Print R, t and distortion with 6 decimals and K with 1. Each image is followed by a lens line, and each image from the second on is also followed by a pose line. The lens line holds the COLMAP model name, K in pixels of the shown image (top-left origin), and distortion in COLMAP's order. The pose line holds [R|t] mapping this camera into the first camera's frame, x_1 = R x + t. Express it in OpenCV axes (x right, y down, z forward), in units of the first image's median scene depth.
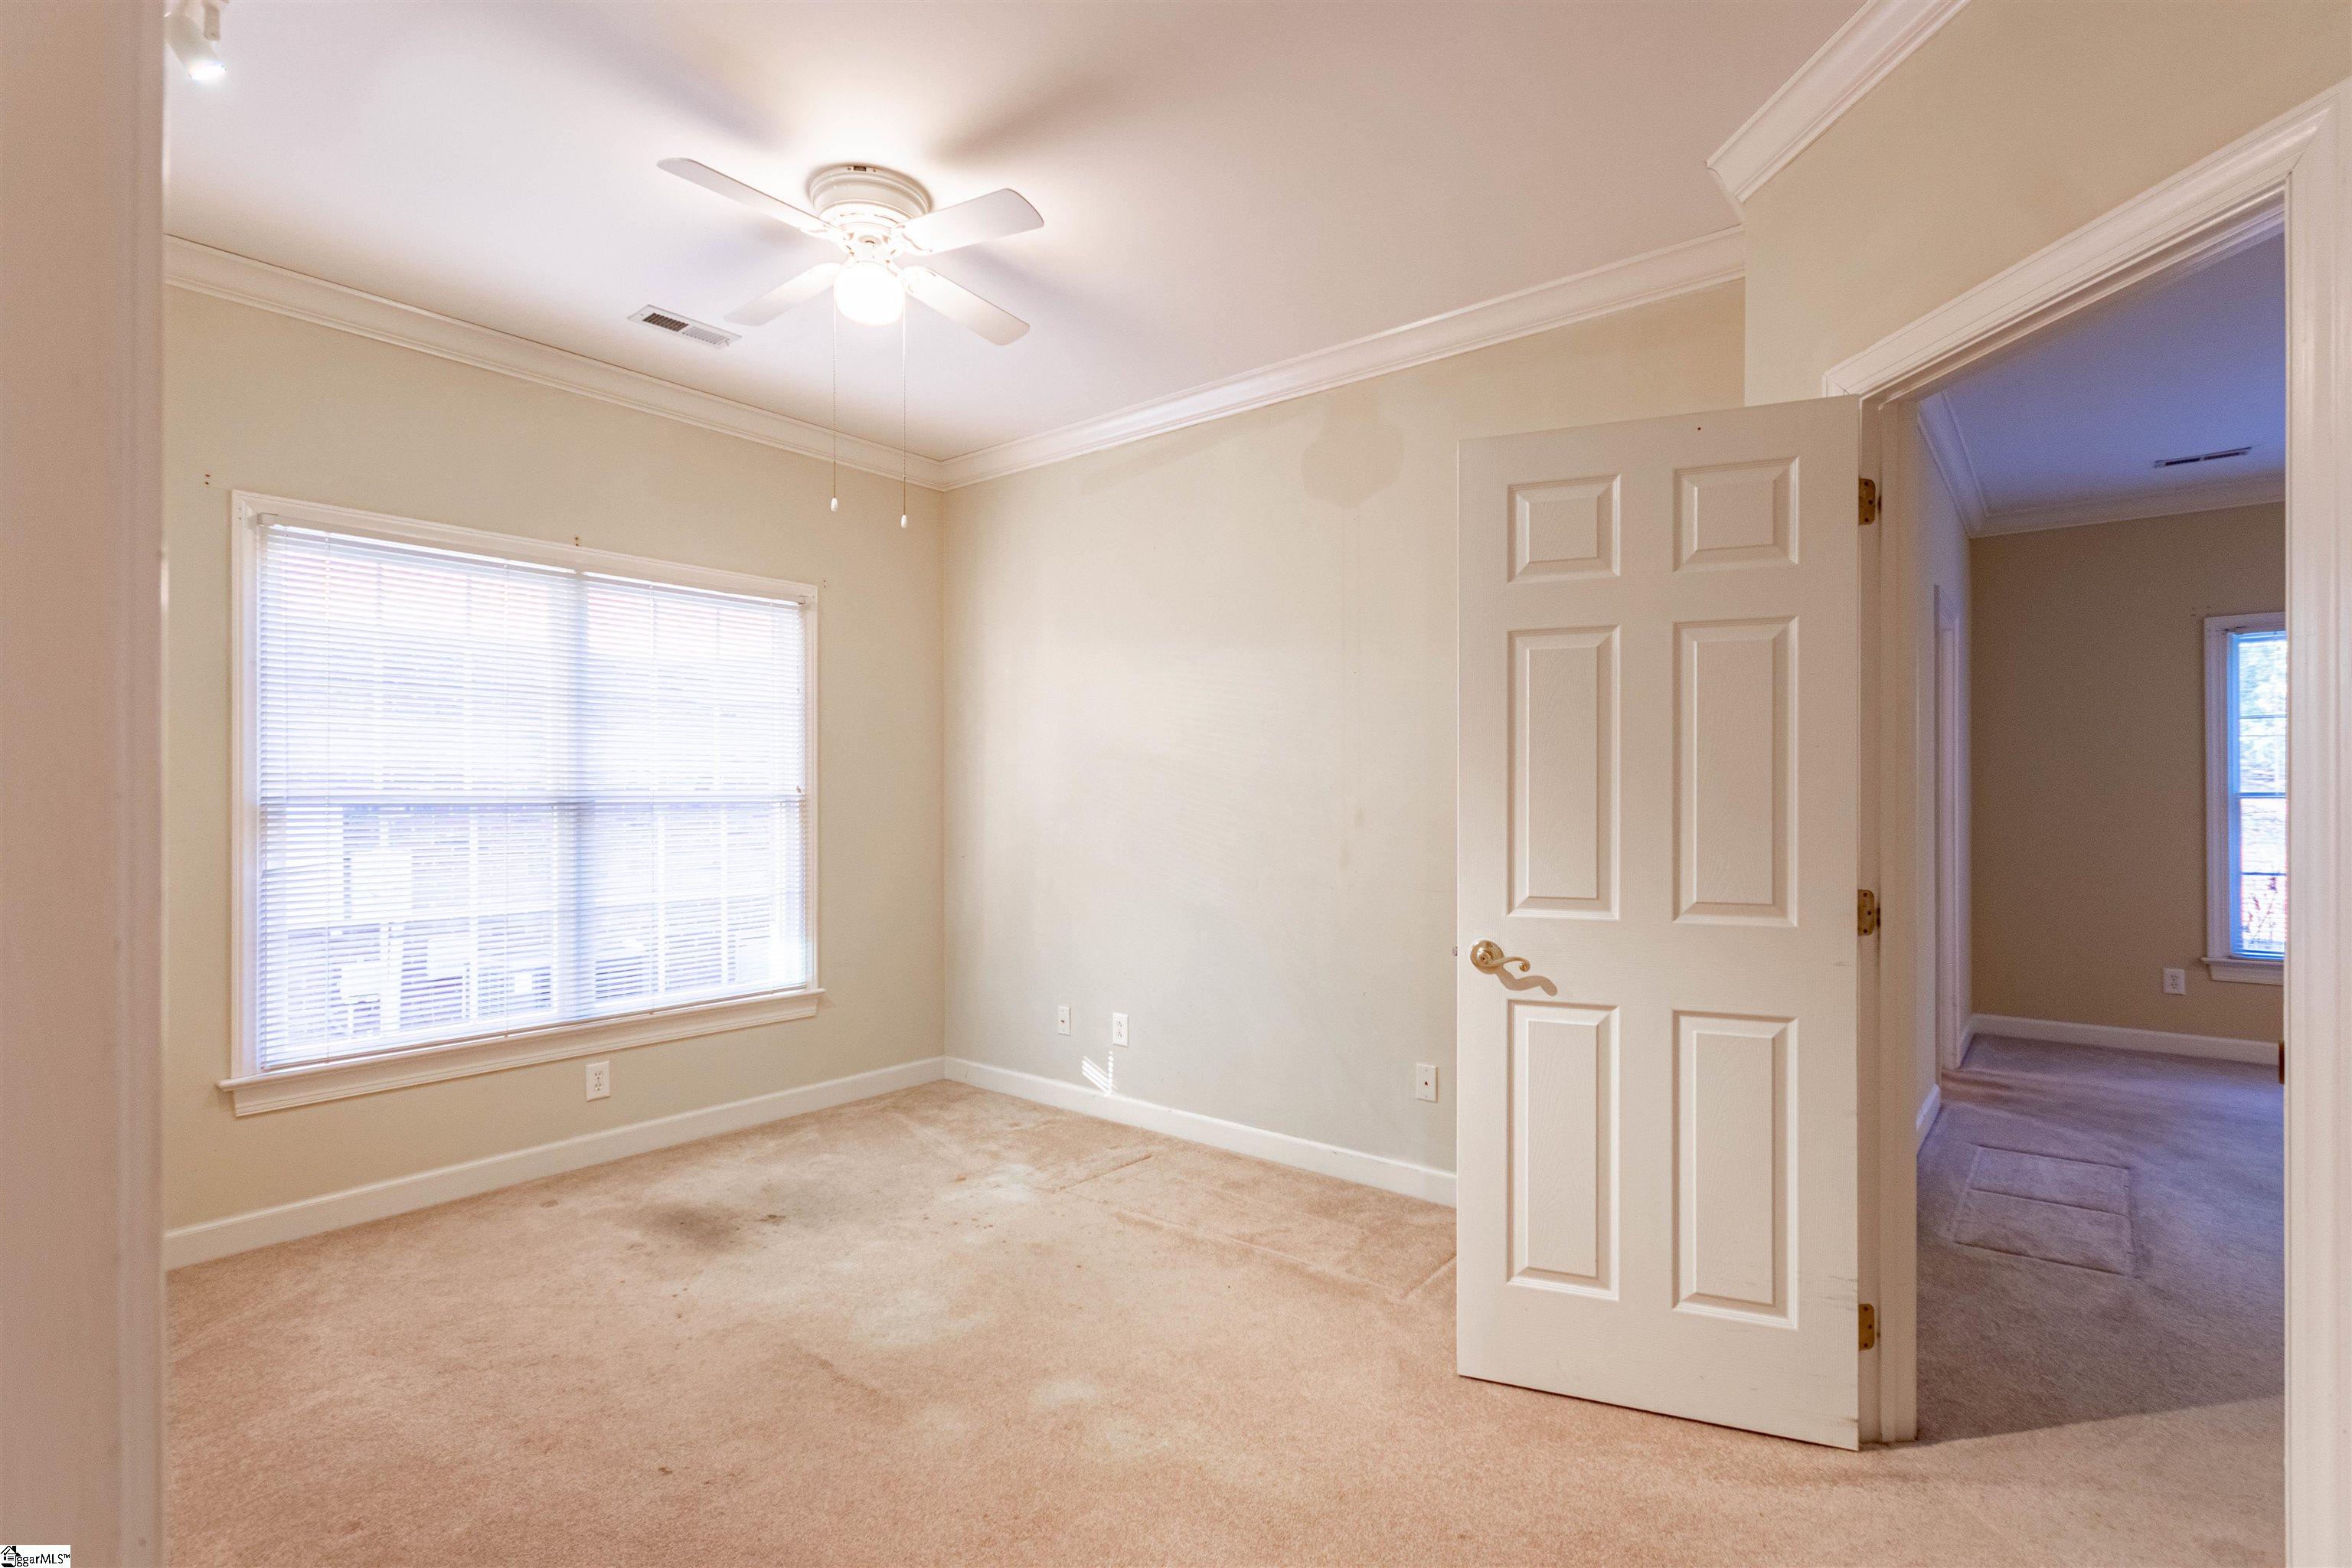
lens RADIAL K [[1106.0, 0, 1186.9], [0, 1106.0, 792.8], [0, 0, 1]] dist [-0.000185, -0.000025]
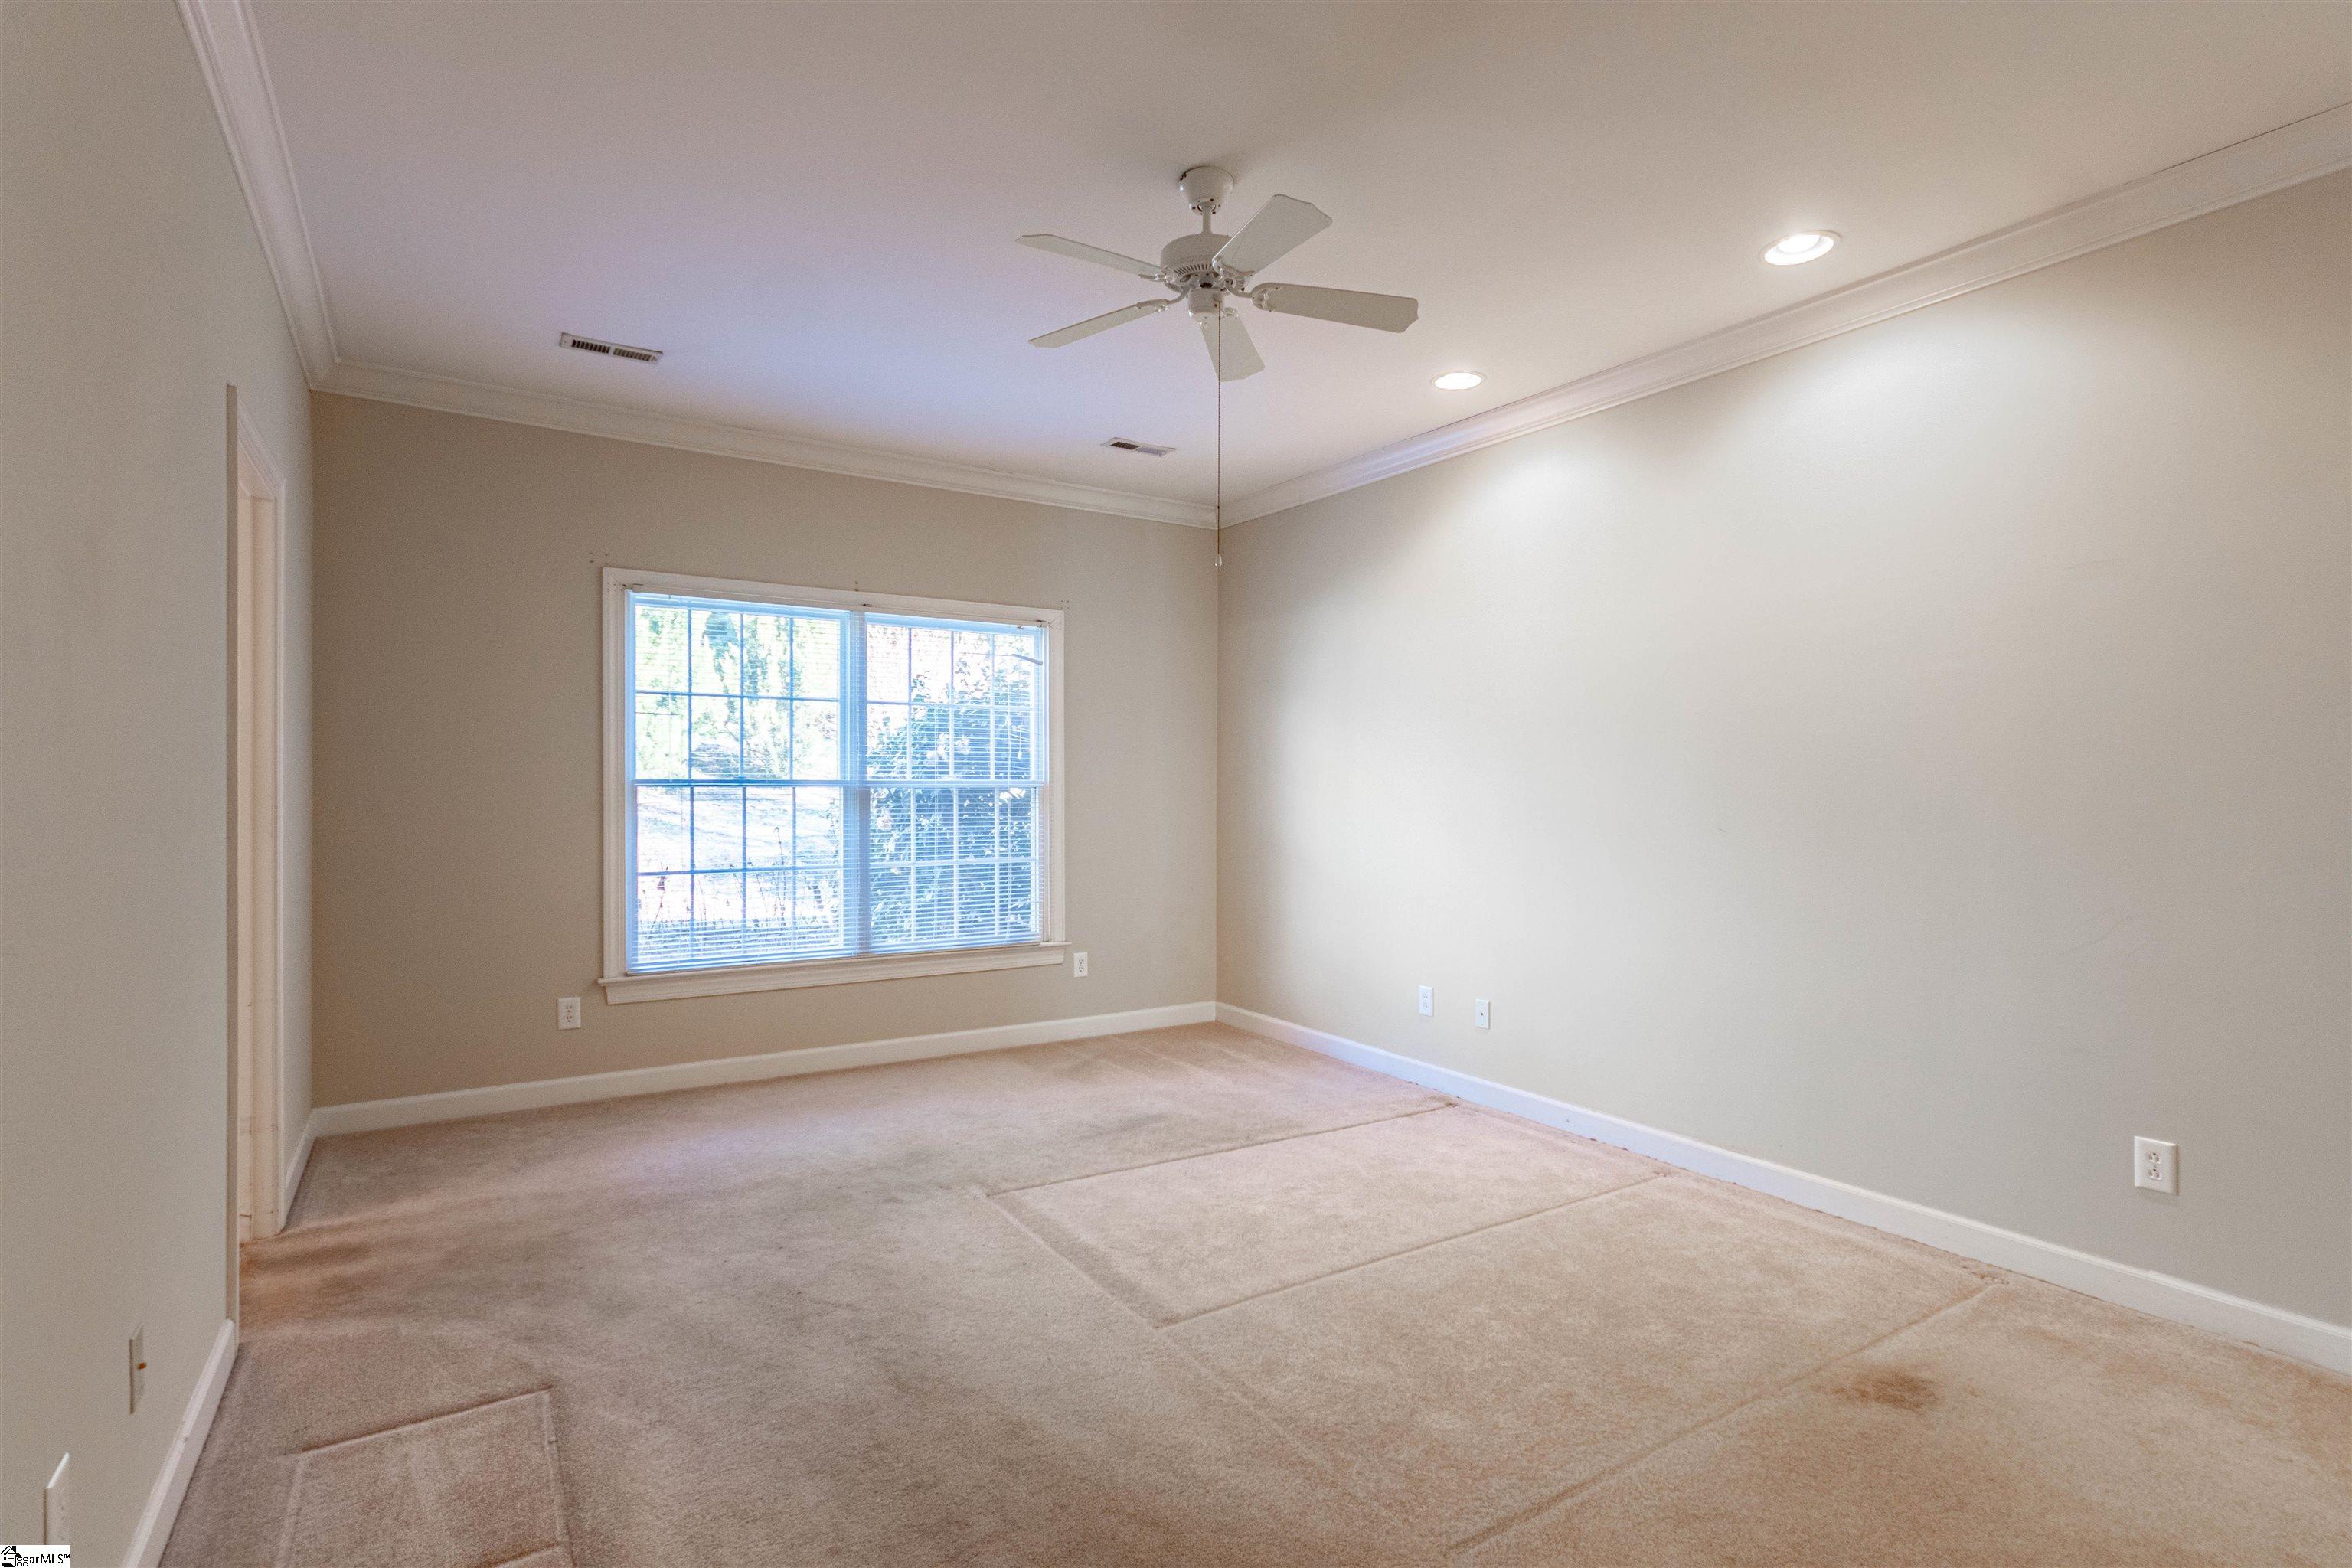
lens RADIAL K [[1132.4, 0, 1162.7], [0, 1132.4, 782.5], [0, 0, 1]] dist [0.004102, 0.000589]
pose [[0.319674, 0.002443, 0.947525, 0.260405], [-0.004272, 0.999990, -0.001137, 0.001649], [-0.947518, -0.003684, 0.319681, 0.343231]]
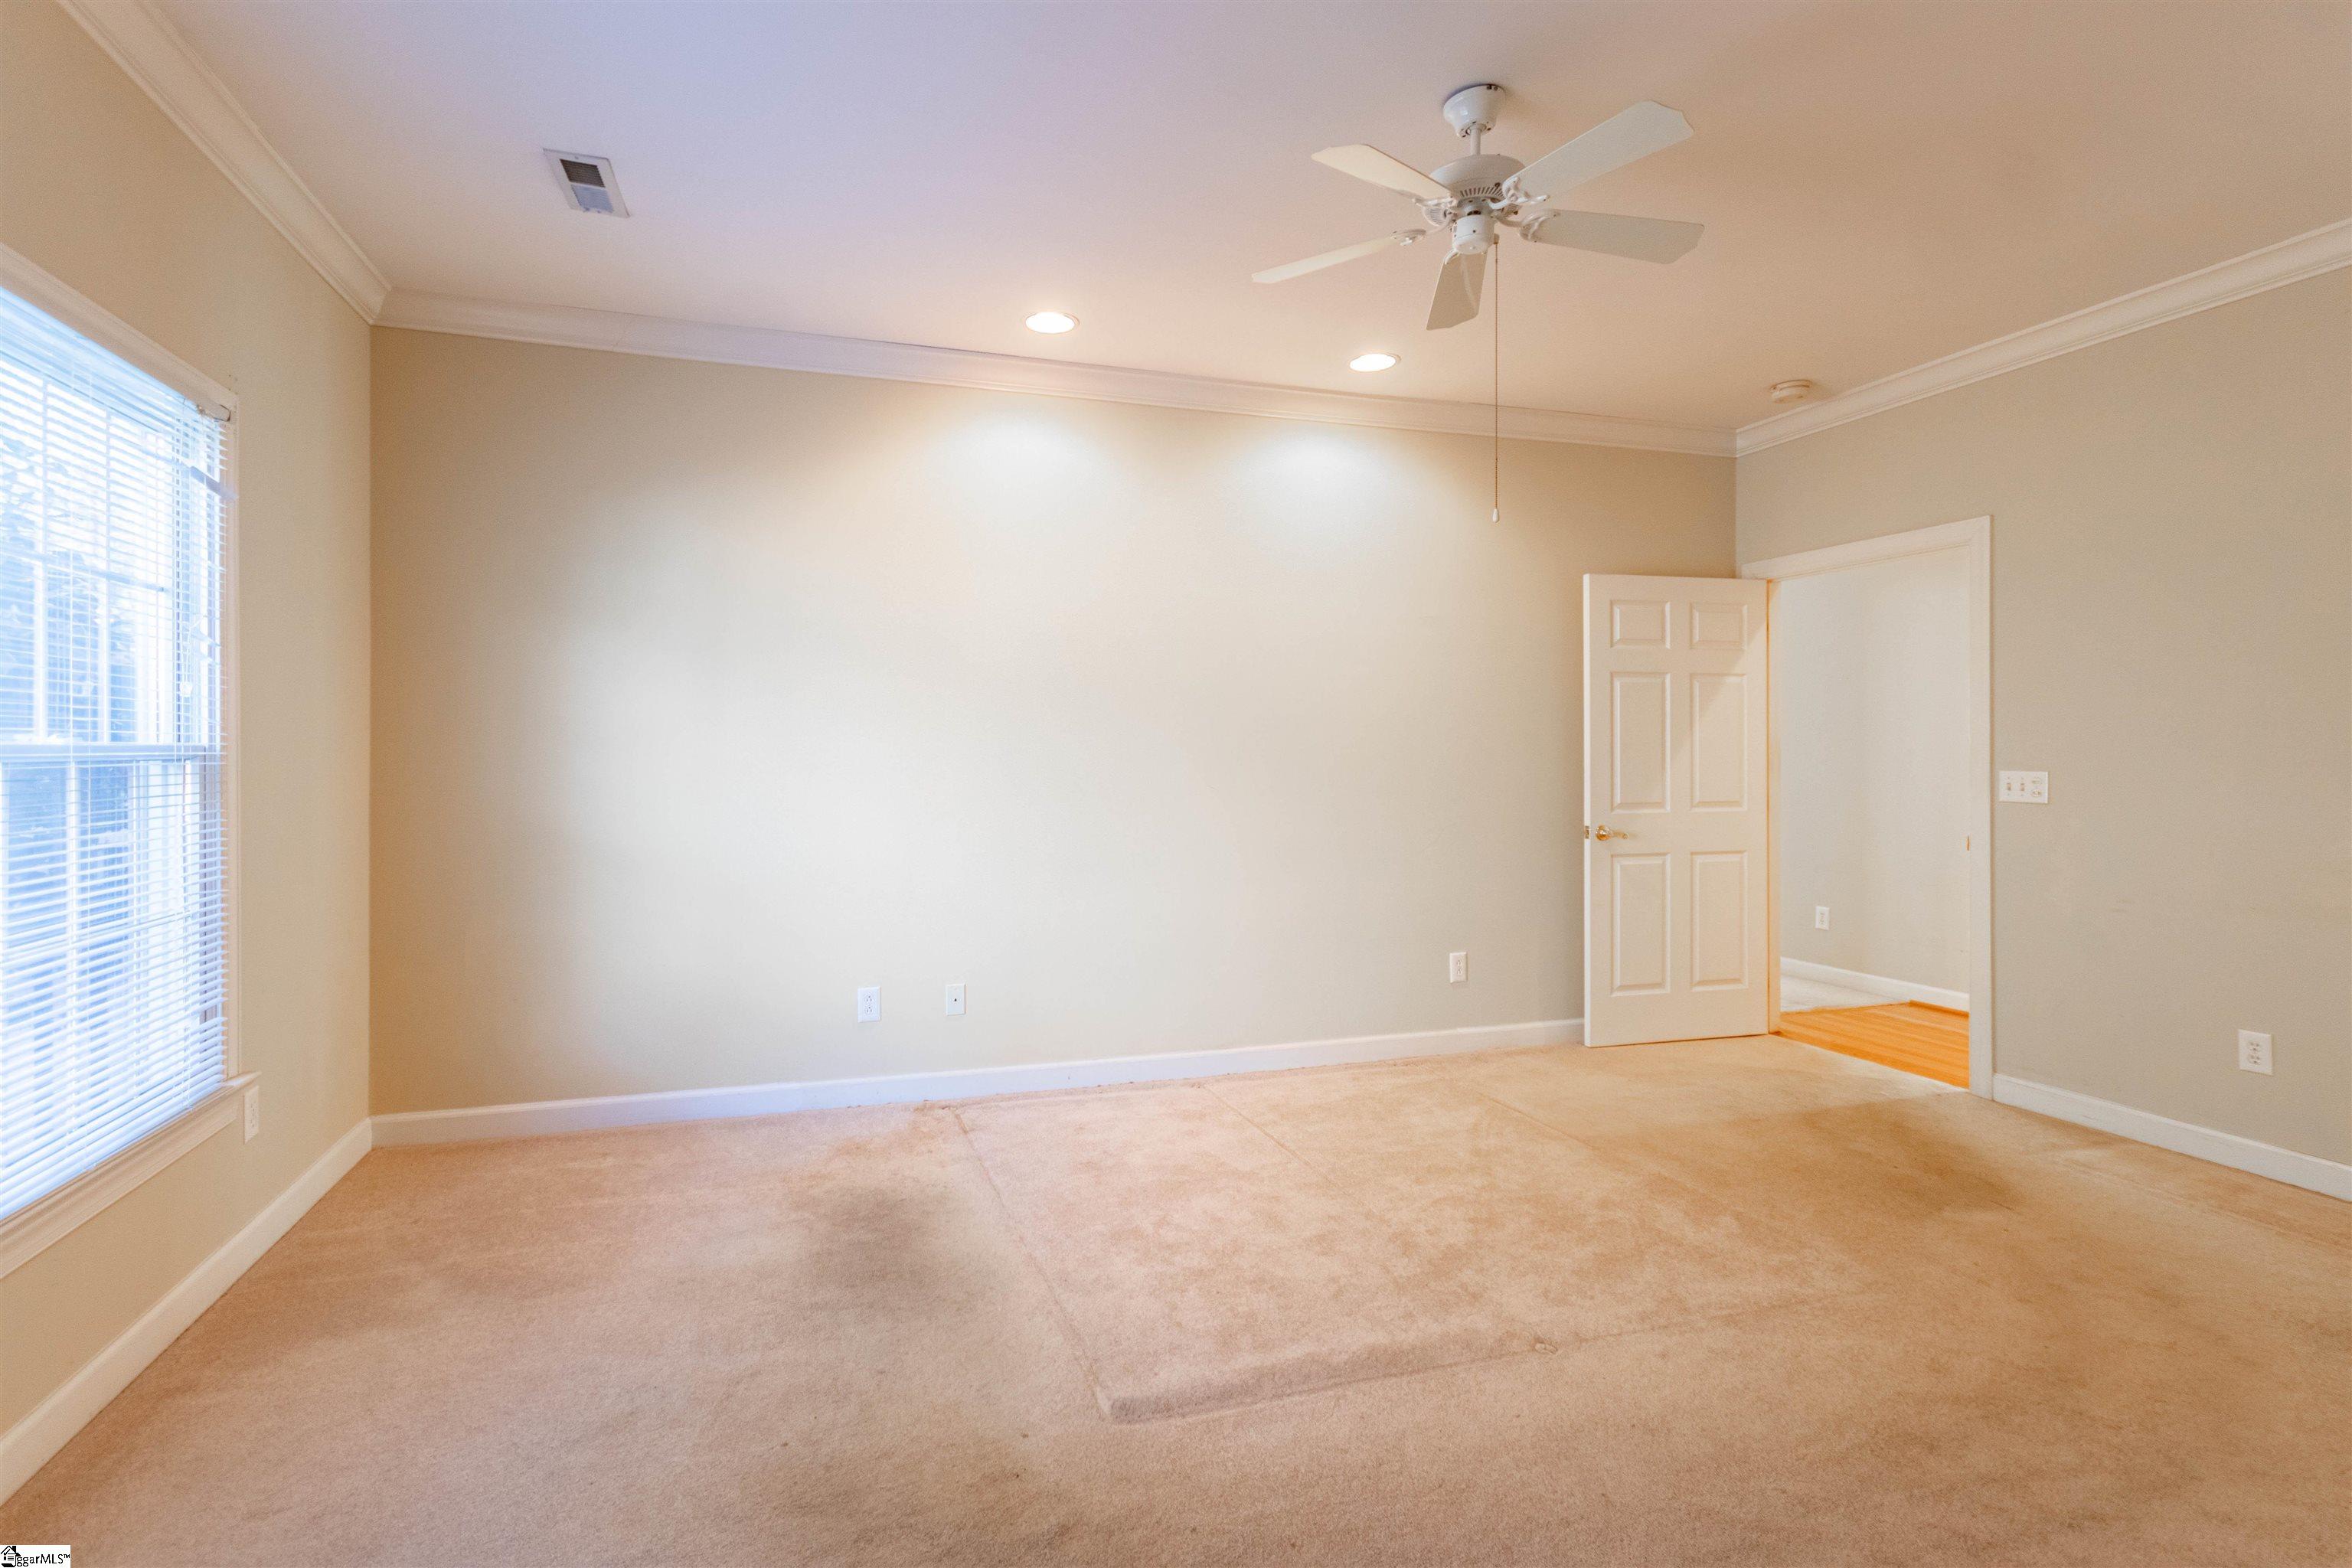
lens RADIAL K [[1114.8, 0, 1121.4], [0, 1114.8, 739.3], [0, 0, 1]] dist [-0.001462, -0.000052]
pose [[-0.828411, 0.004069, 0.560106, 0.625521], [-0.002170, 0.999943, -0.010473, 0.001422], [-0.560117, -0.009892, -0.828355, 0.980319]]
